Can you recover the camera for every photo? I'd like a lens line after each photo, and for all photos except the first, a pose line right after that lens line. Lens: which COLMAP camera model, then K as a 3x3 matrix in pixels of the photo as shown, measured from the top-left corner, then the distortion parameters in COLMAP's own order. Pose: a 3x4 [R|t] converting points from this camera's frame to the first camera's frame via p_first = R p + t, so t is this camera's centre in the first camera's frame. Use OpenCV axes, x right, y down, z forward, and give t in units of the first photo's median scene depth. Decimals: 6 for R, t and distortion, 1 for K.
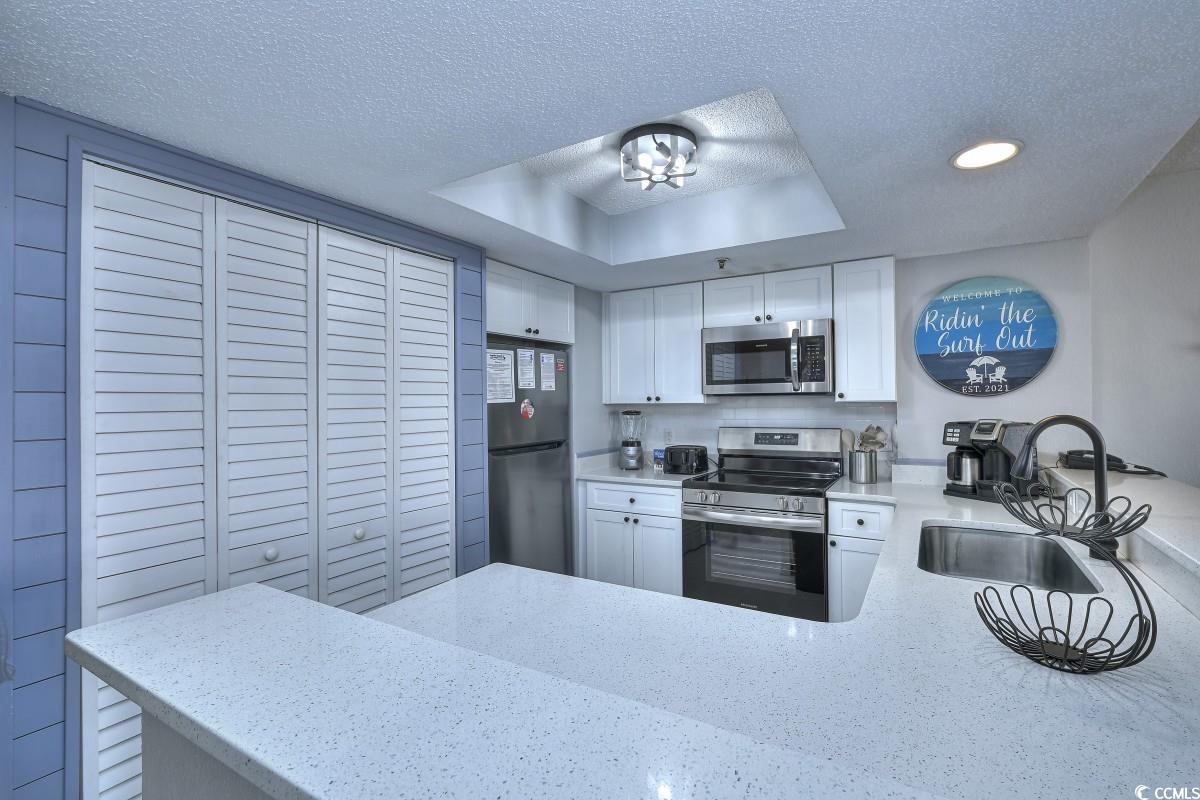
lens RADIAL K [[535.1, 0, 606.3], [0, 535.1, 401.1], [0, 0, 1]] dist [-0.000355, -0.000162]
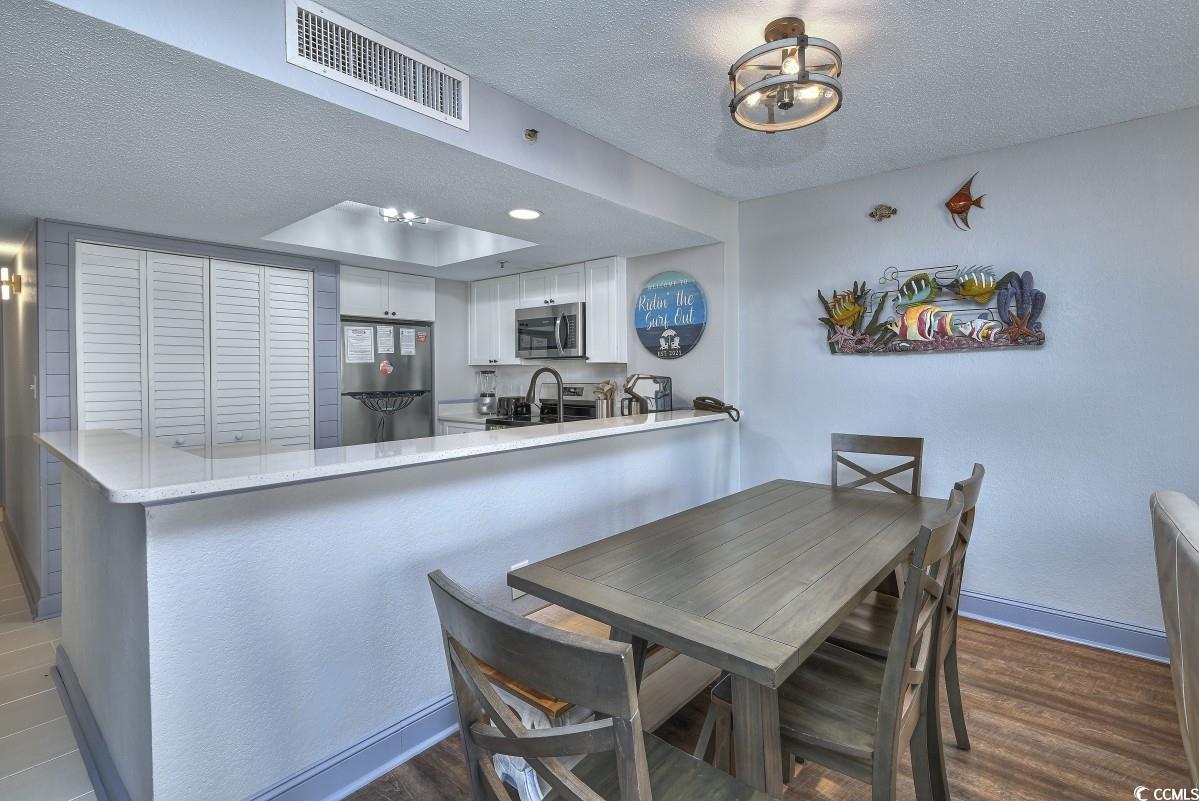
lens RADIAL K [[563.6, 0, 603.7], [0, 563.6, 390.5], [0, 0, 1]] dist [-0.002616, 0.000290]
pose [[0.984151, 0.013055, -0.176852, 0.781779], [-0.006706, 0.999313, 0.036451, 0.019776], [0.177206, -0.034687, 0.983562, -0.442109]]
